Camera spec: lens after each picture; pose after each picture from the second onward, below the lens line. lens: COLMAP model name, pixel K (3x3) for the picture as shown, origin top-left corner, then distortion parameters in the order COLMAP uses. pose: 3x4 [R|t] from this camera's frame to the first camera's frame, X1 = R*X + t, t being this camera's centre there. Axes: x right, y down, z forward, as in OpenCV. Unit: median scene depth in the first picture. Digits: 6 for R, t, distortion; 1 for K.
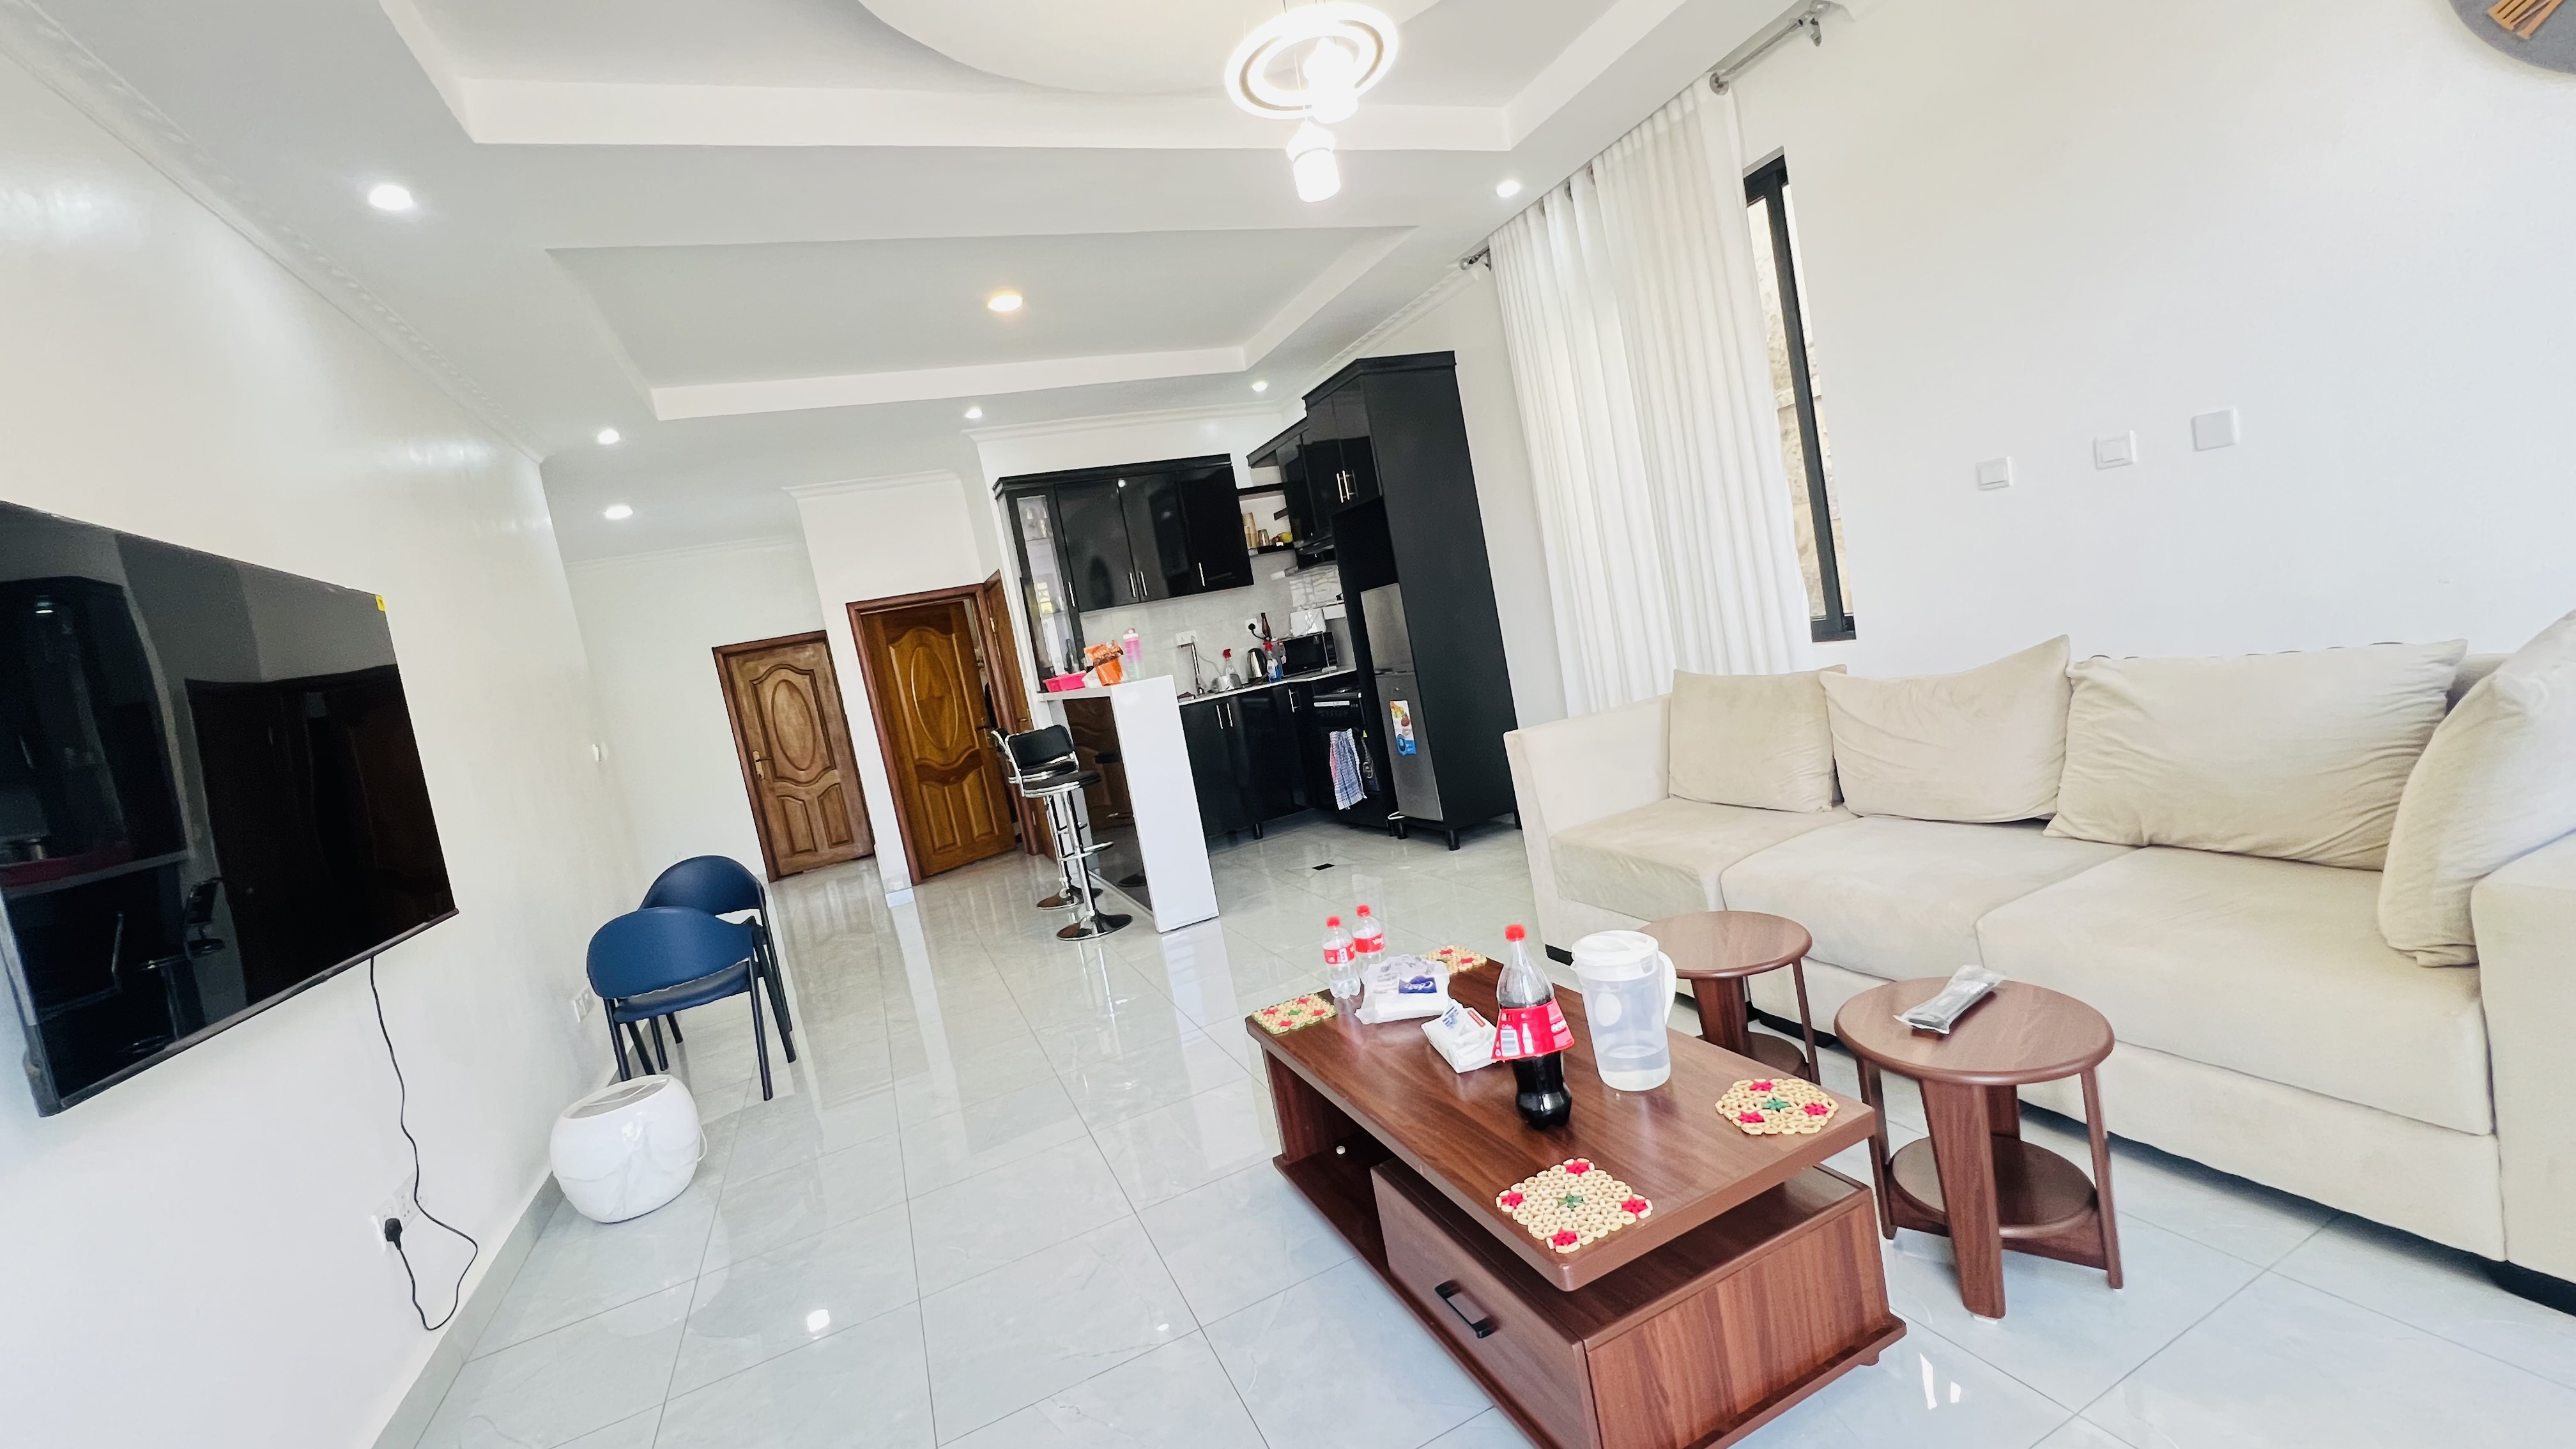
lens RADIAL K [[1038.6, 0, 1281.0], [0, 1038.6, 723.5], [0, 0, 1]] dist [-0.002807, 0.000979]
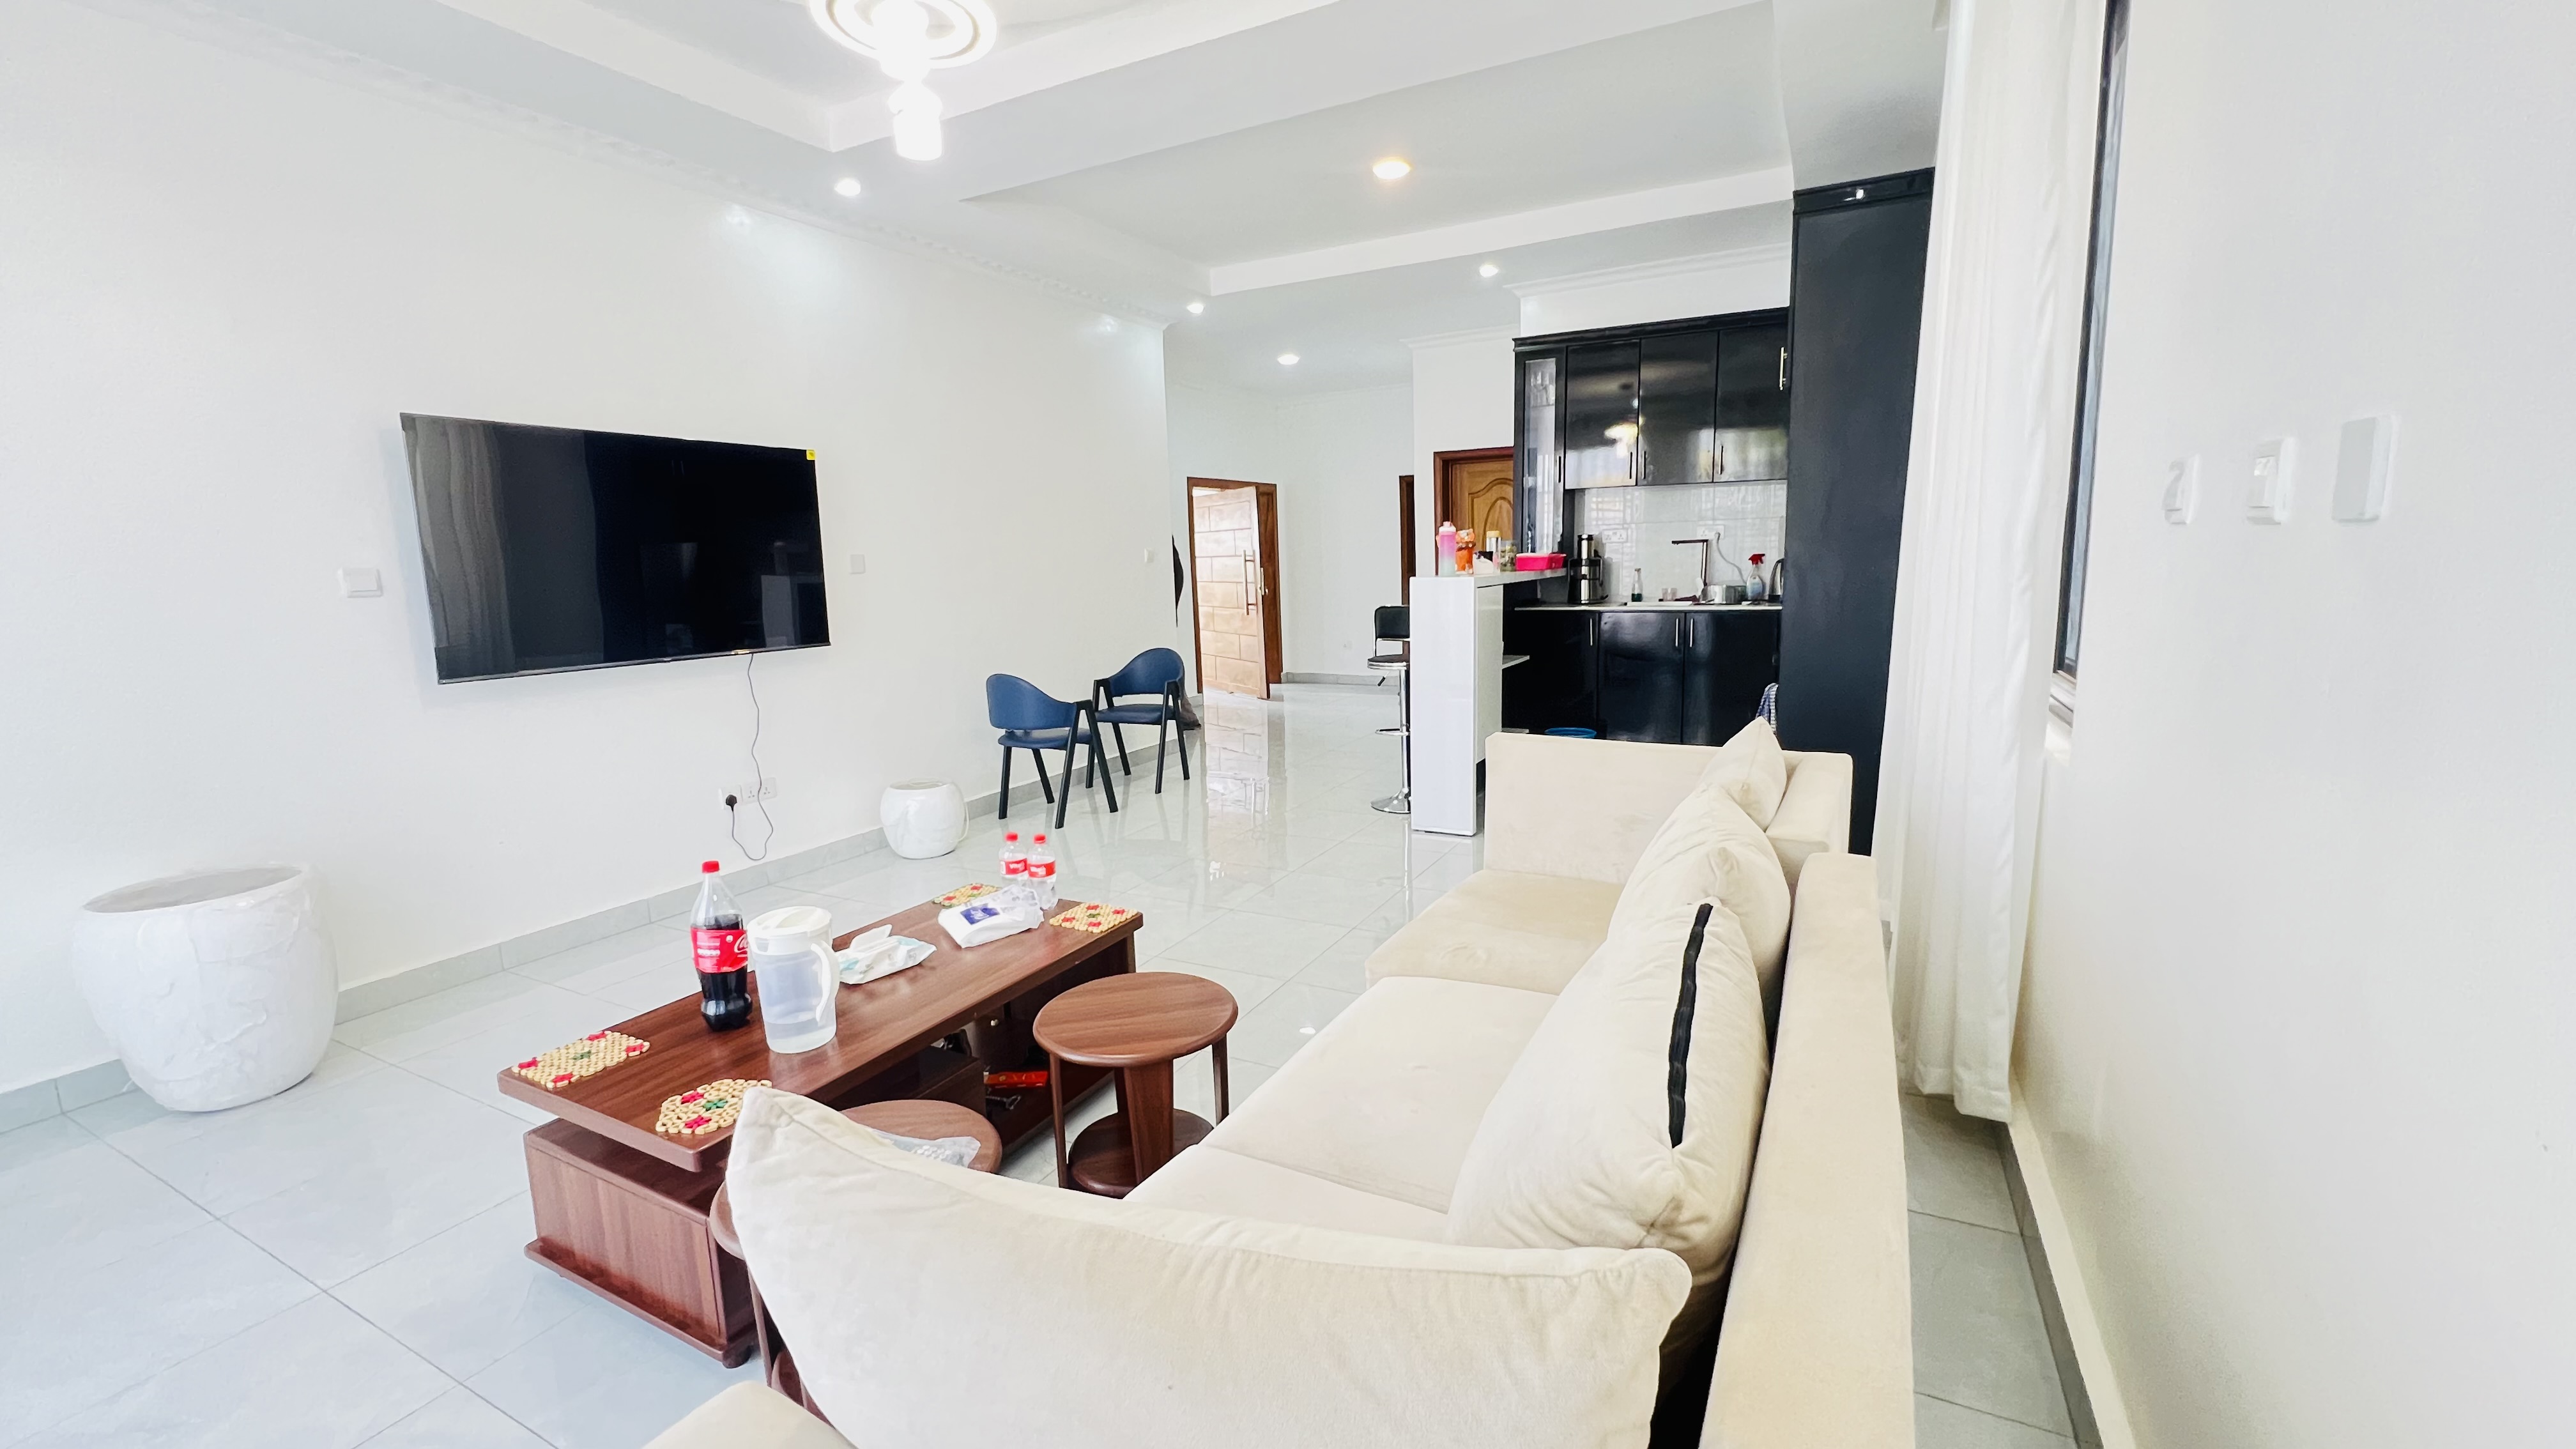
lens RADIAL K [[1038.6, 0, 1281.4], [0, 1038.6, 717.6], [0, 0, 1]] dist [-0.002807, 0.000979]
pose [[0.624905, 0.284402, -0.727055, 0.356789], [-0.157984, 0.958085, 0.238987, -0.085979], [0.764548, -0.034481, 0.643643, 0.182710]]
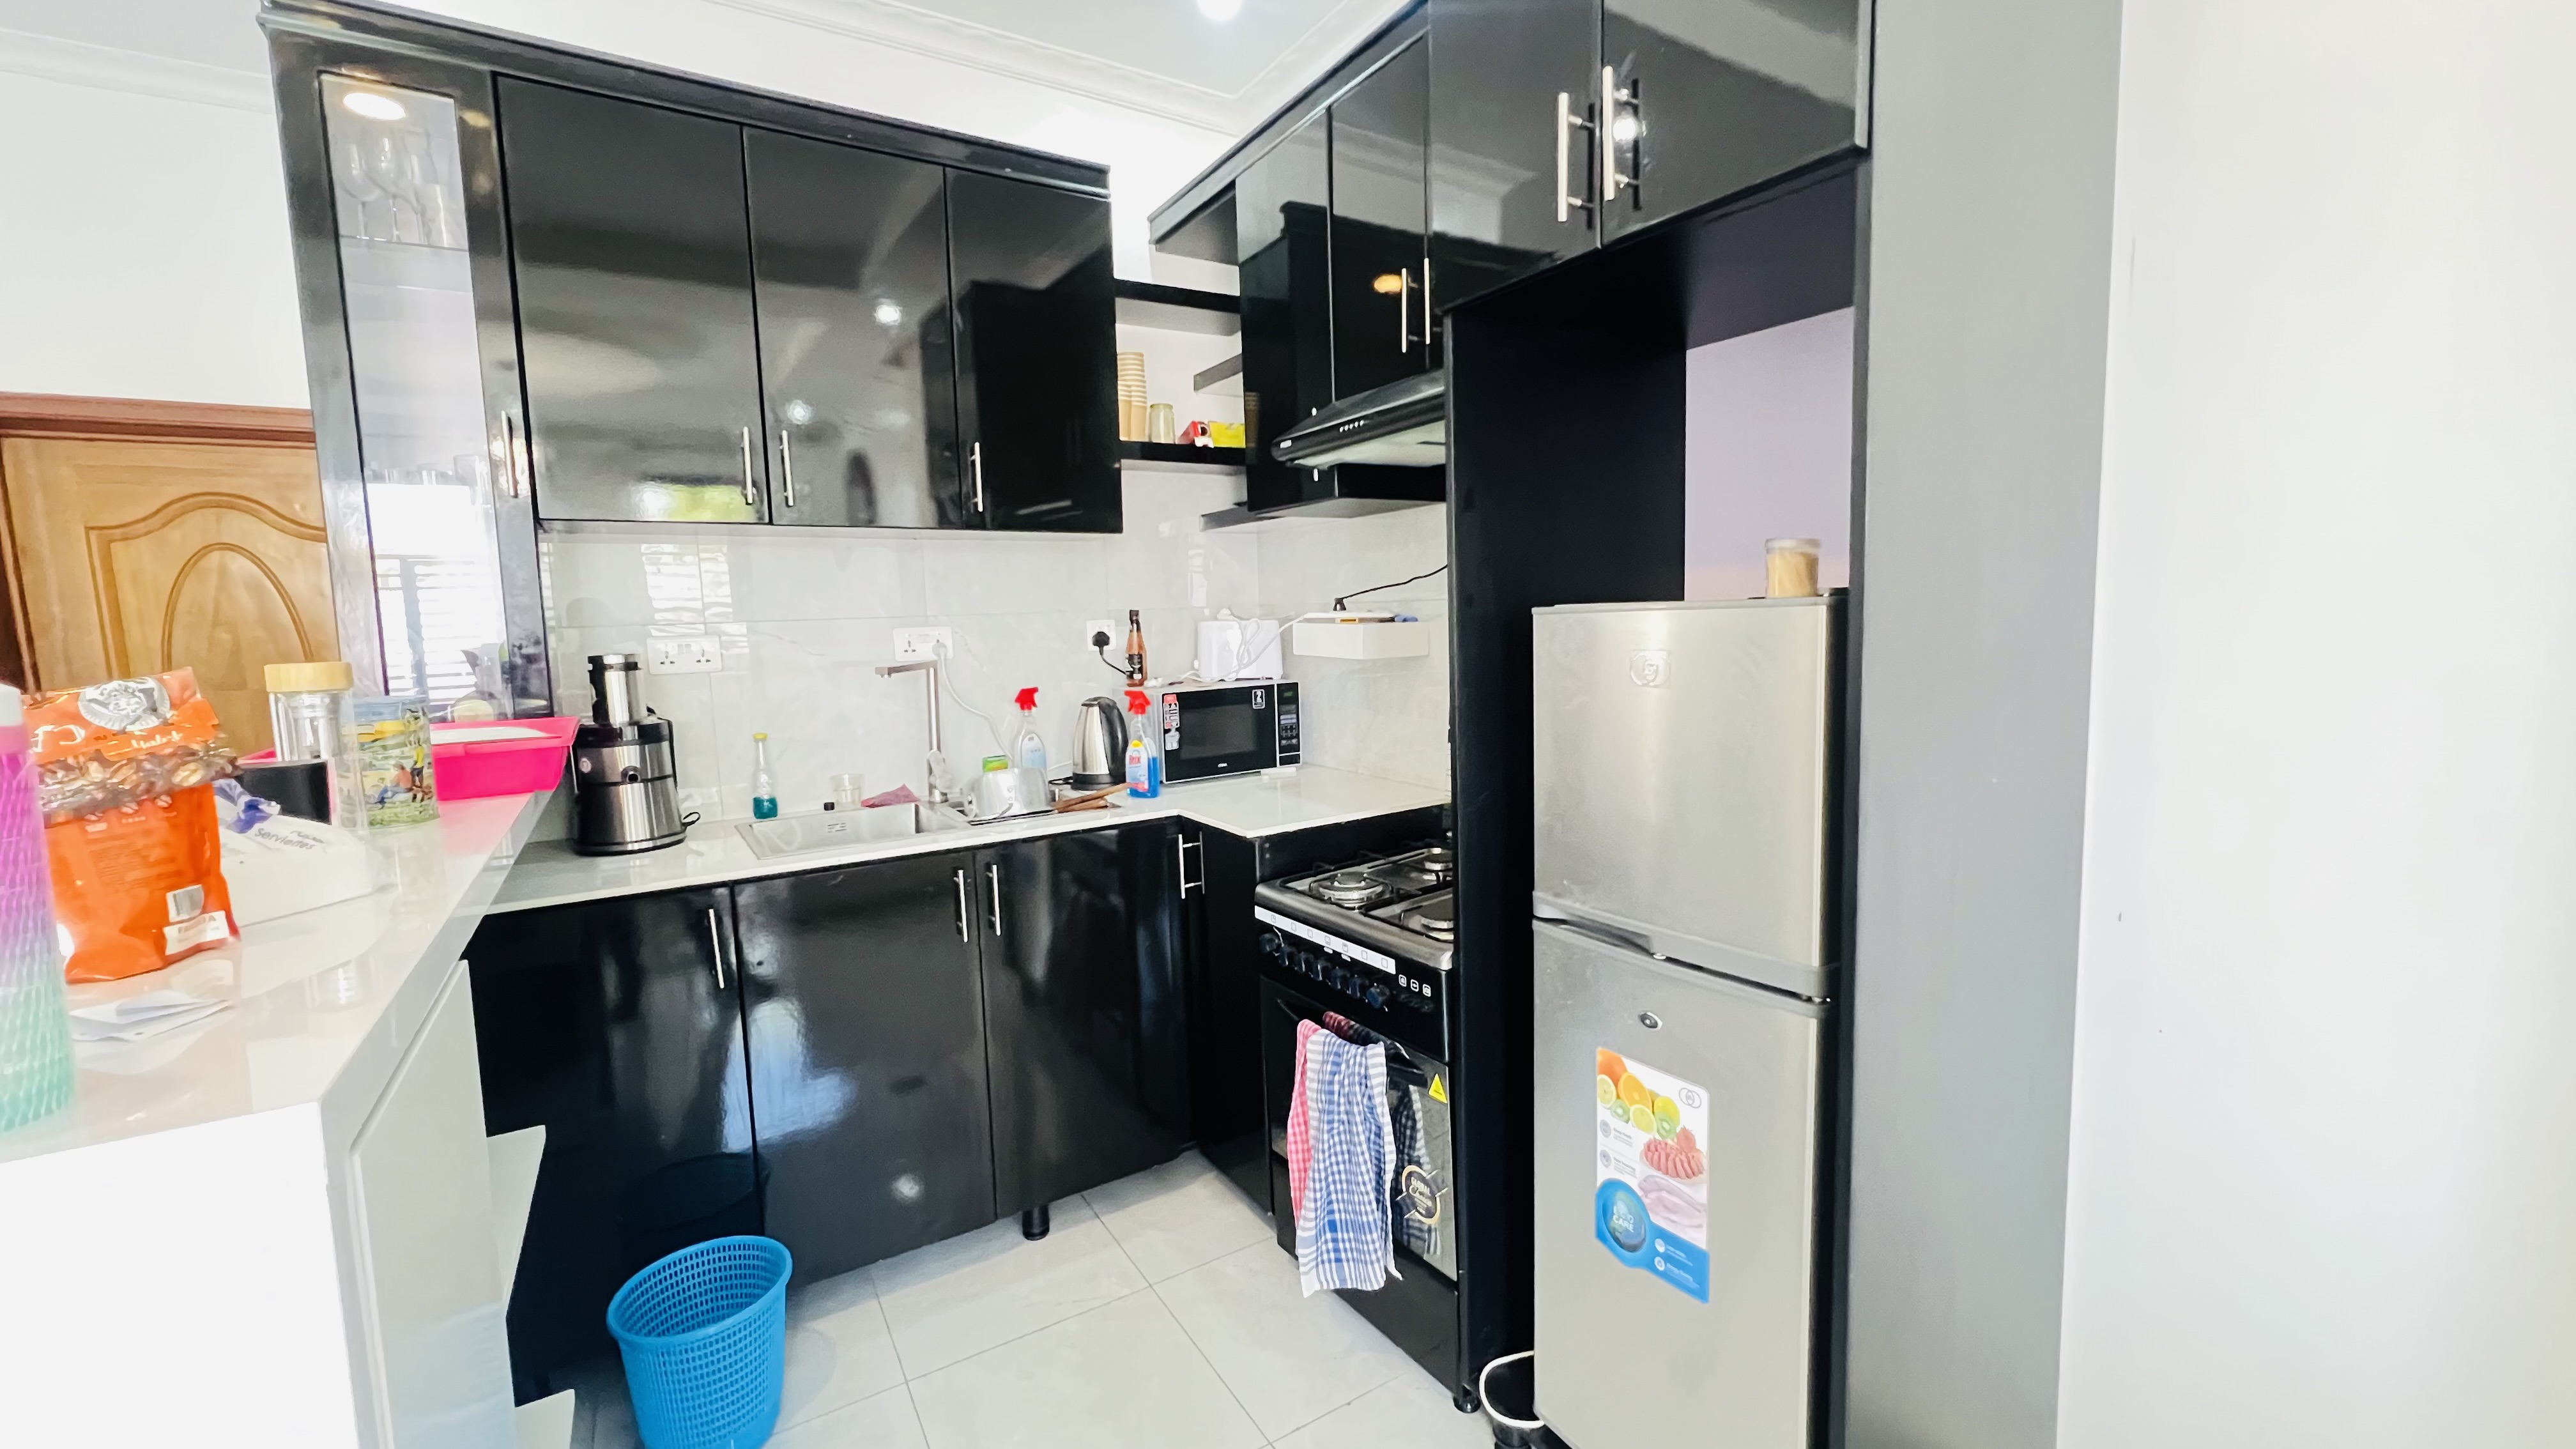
lens RADIAL K [[1037.4, 0, 1285.4], [0, 1037.4, 725.9], [0, 0, 1]] dist [0.001068, -0.001257]
pose [[0.976932, 0.142287, 0.159245, -0.018545], [-0.142637, 0.989731, -0.009293, -0.070100], [-0.158932, -0.013635, 0.987195, 0.617817]]
